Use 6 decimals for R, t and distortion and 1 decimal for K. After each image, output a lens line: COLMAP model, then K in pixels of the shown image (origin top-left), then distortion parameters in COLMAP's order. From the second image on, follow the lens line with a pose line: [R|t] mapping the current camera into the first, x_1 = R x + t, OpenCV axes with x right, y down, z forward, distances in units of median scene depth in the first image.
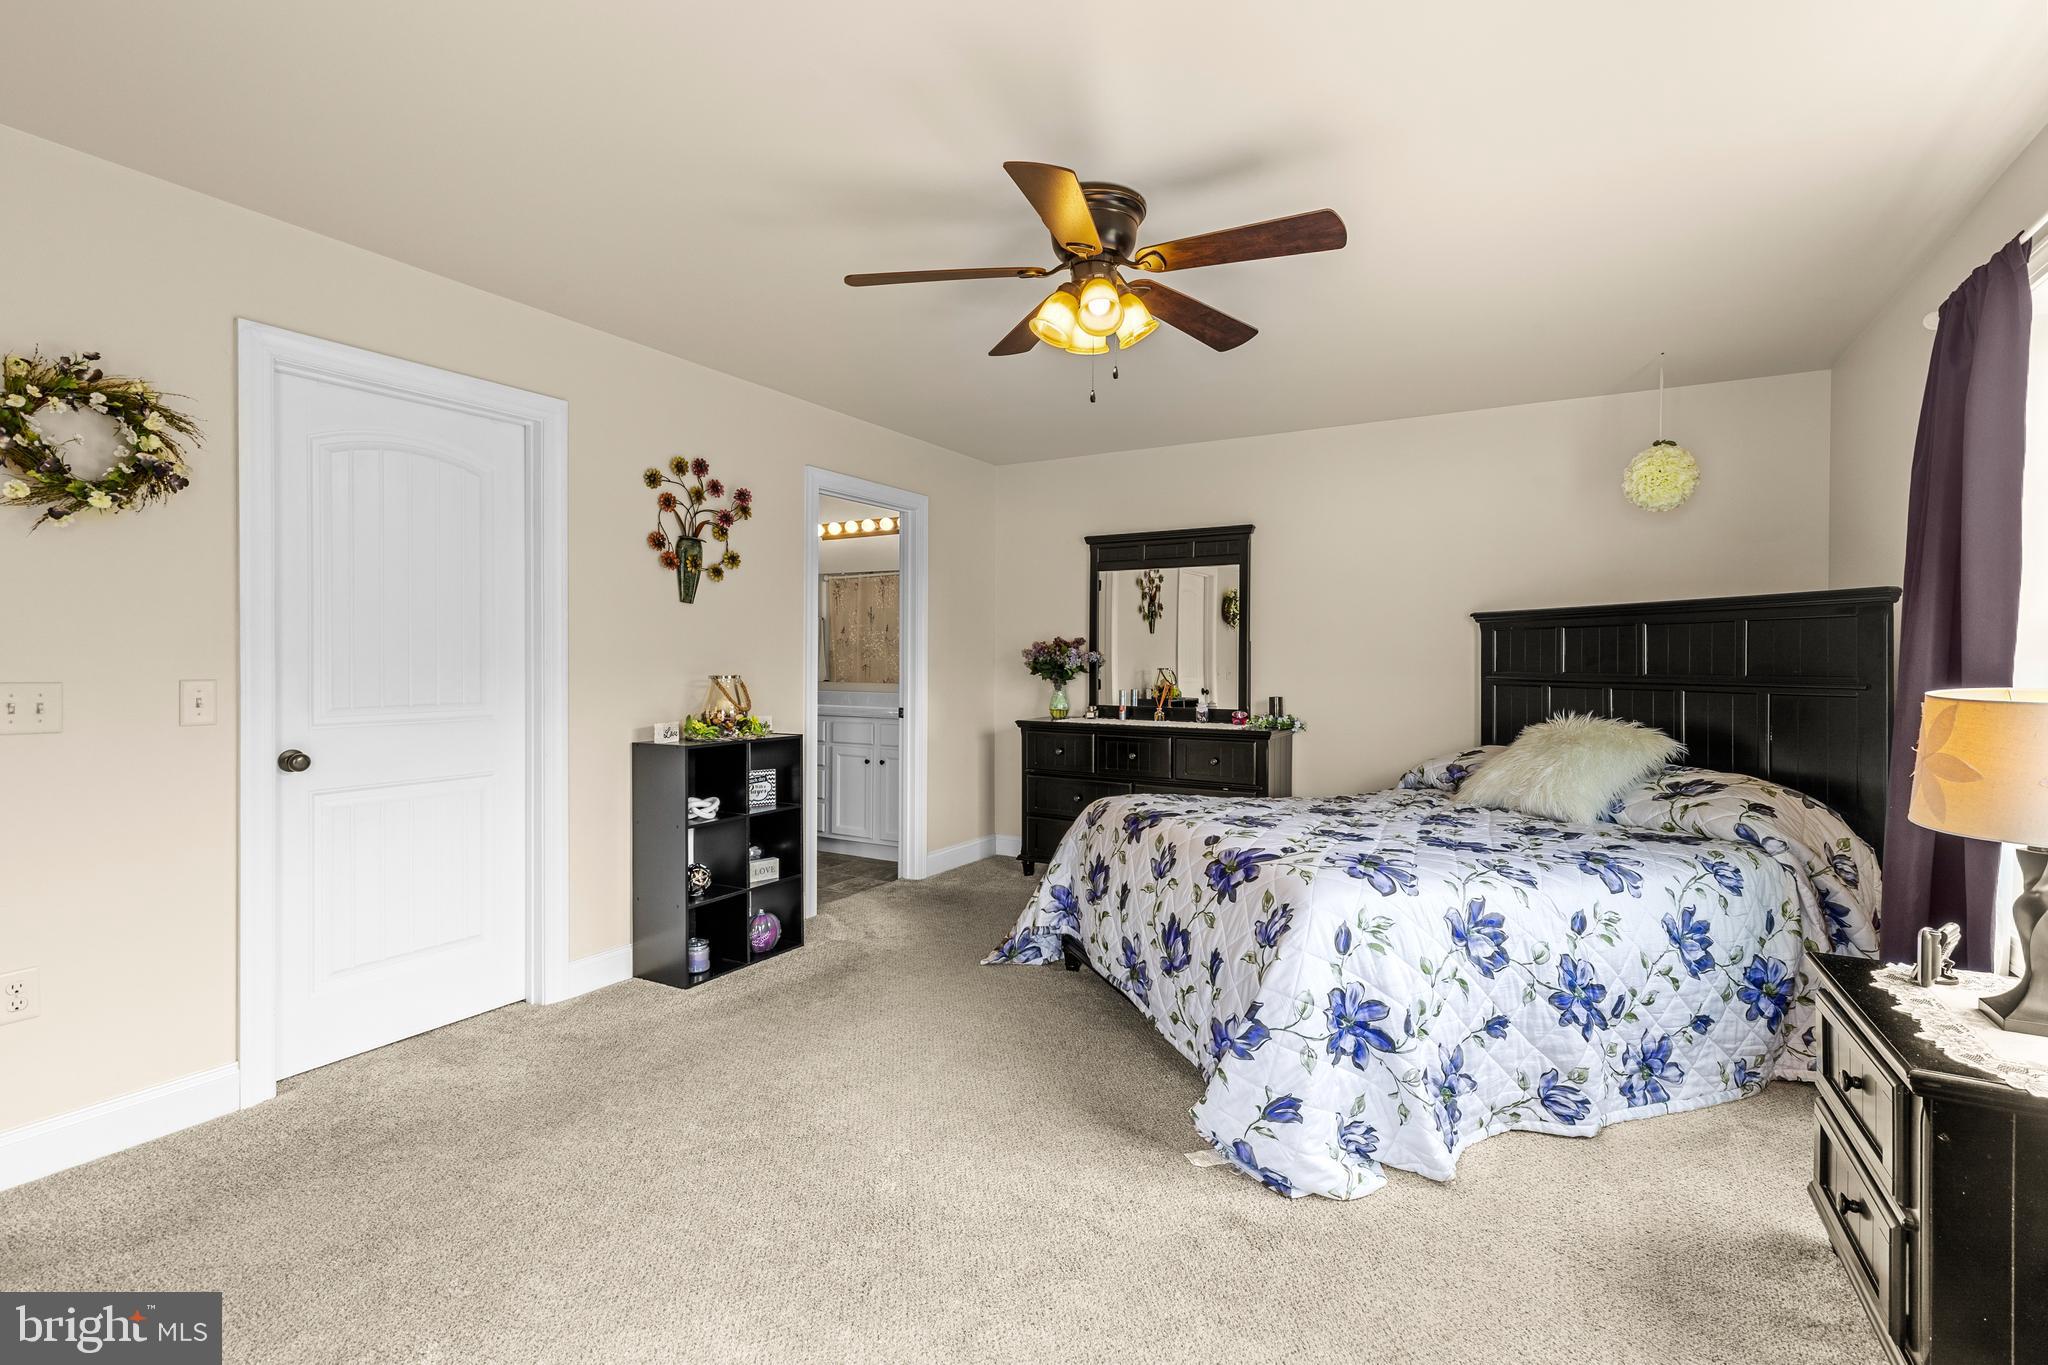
lens RADIAL K [[931.7, 0, 1040.9], [0, 931.7, 666.9], [0, 0, 1]] dist [0.003411, -0.000926]
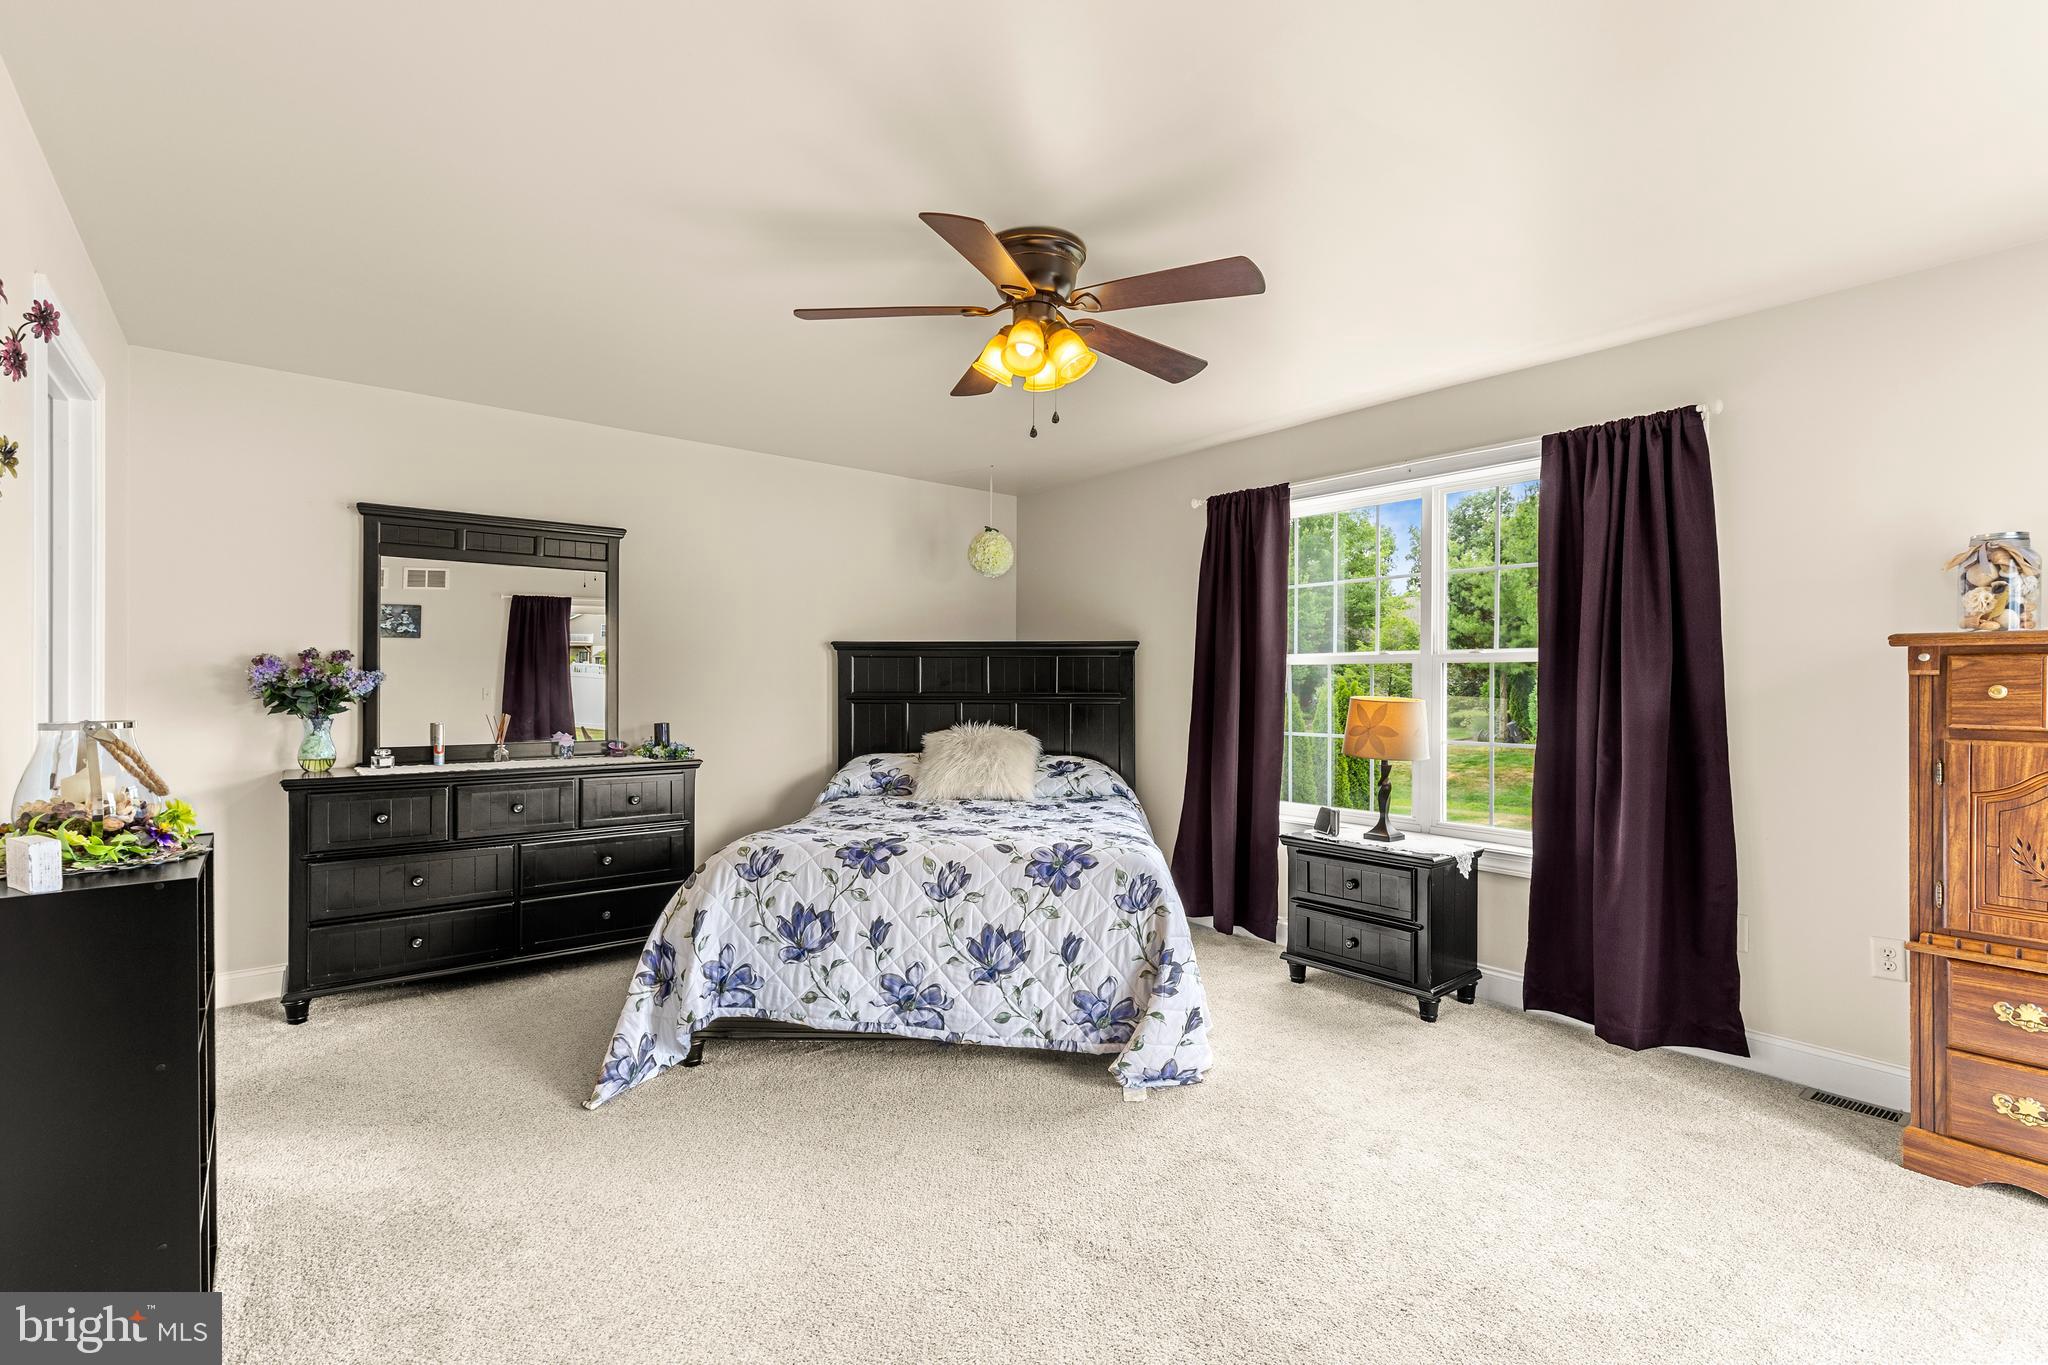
lens RADIAL K [[931.7, 0, 1046.6], [0, 931.7, 688.1], [0, 0, 1]] dist [0.003411, -0.000926]
pose [[0.342925, -0.006637, 0.939339, -0.525313], [0.006039, 0.999970, 0.004861, -0.005250], [-0.939343, 0.004005, 0.342955, 0.361638]]
